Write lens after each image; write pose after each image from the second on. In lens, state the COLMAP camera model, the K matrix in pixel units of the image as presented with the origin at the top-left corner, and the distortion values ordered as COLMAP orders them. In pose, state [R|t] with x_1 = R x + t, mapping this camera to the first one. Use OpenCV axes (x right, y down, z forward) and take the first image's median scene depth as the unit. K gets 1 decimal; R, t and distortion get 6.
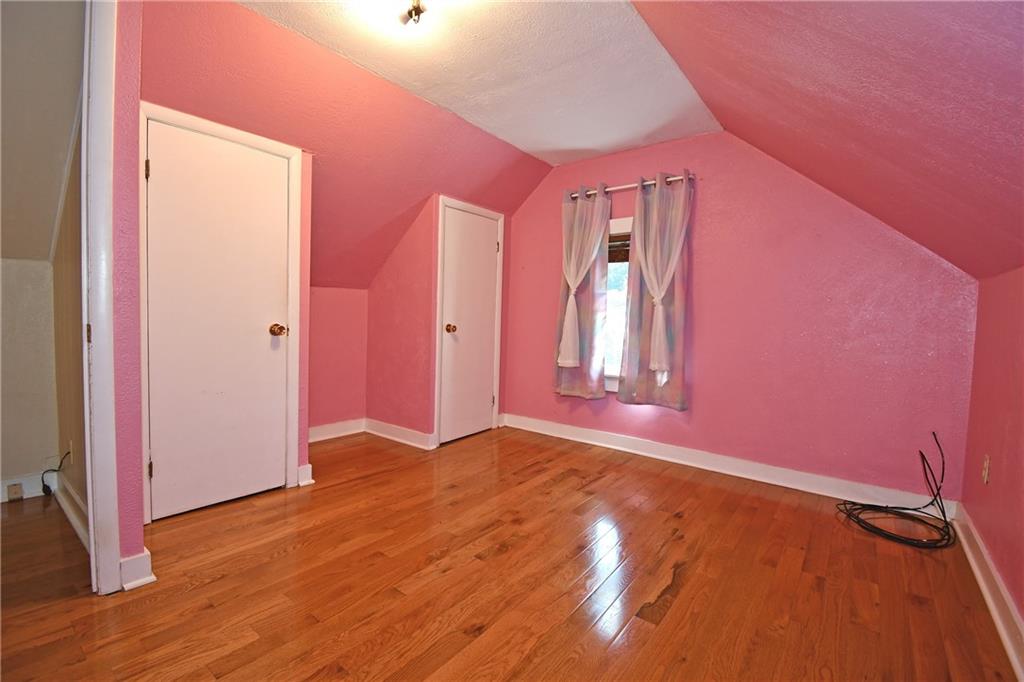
lens RADIAL K [[456.8, 0, 517.1], [0, 456.8, 339.4], [0, 0, 1]] dist [-0.005195, -0.004072]
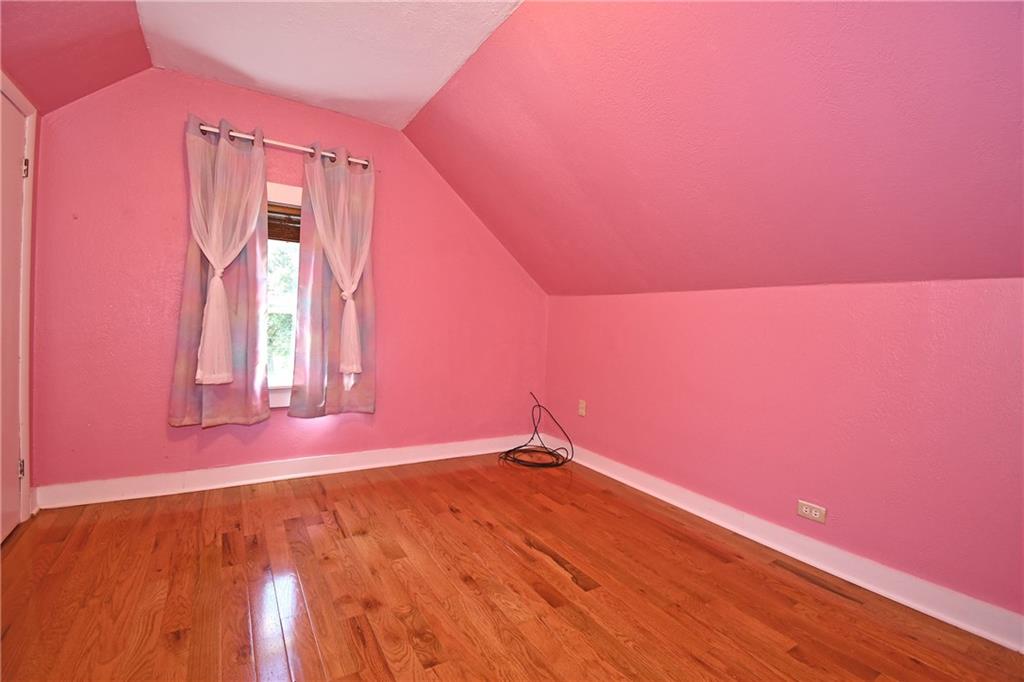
lens RADIAL K [[456.8, 0, 518.4], [0, 456.8, 337.3], [0, 0, 1]] dist [-0.005195, -0.004072]
pose [[0.333141, -0.040674, 0.941999, -0.405971], [0.008966, 0.999161, 0.039971, -0.033595], [-0.942834, -0.004870, 0.333226, 0.380852]]
